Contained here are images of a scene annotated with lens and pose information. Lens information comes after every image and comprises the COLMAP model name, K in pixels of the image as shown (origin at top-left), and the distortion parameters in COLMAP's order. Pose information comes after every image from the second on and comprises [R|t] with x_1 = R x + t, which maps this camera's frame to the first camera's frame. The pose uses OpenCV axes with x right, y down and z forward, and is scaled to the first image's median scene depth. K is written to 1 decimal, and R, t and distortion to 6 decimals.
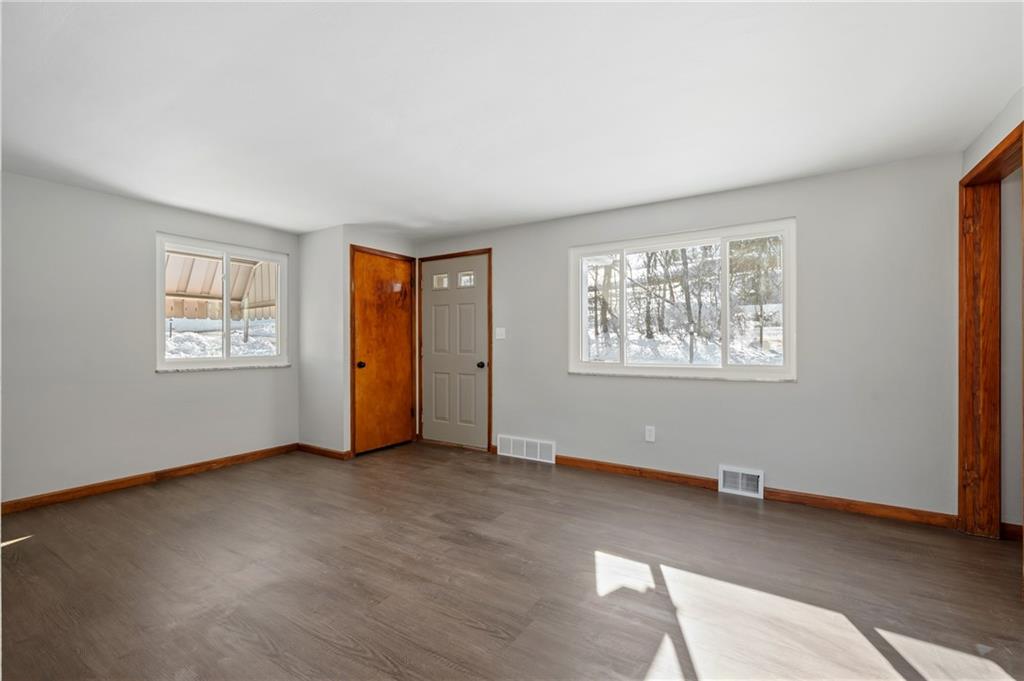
lens RADIAL K [[452.7, 0, 512.0], [0, 452.7, 340.5], [0, 0, 1]] dist [0.000301, 0.000092]
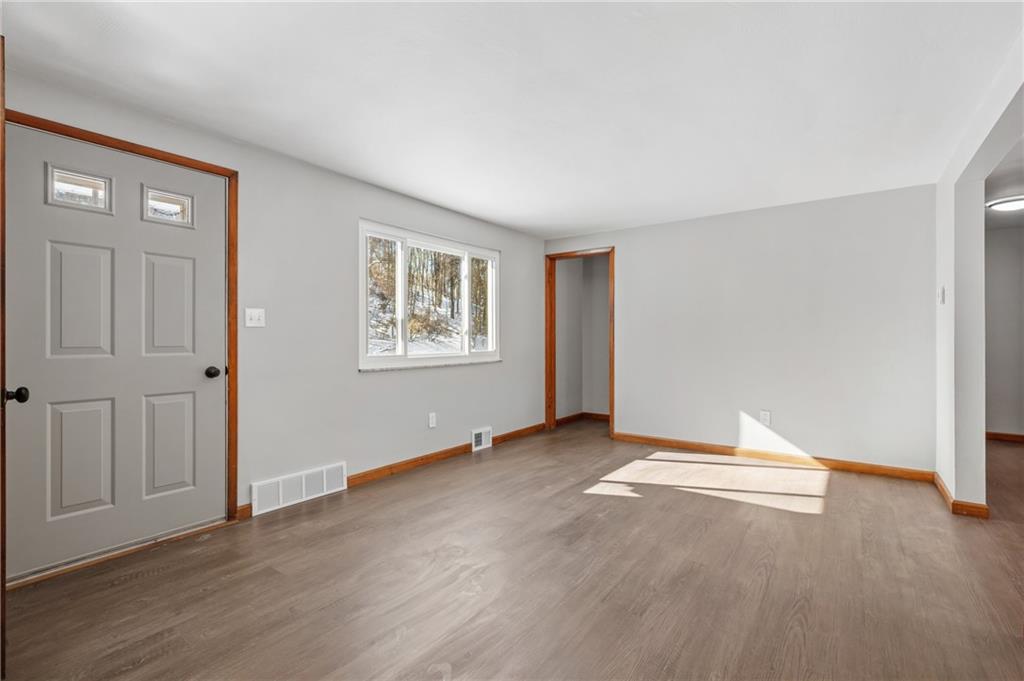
lens RADIAL K [[471.9, 0, 512.0], [0, 471.9, 340.5], [0, 0, 1]] dist [0.003111, 0.000254]
pose [[0.040287, -0.001717, 0.999187, -0.708658], [-0.004308, 0.999989, 0.001892, 0.014237], [-0.999179, -0.004380, 0.040279, 0.685427]]
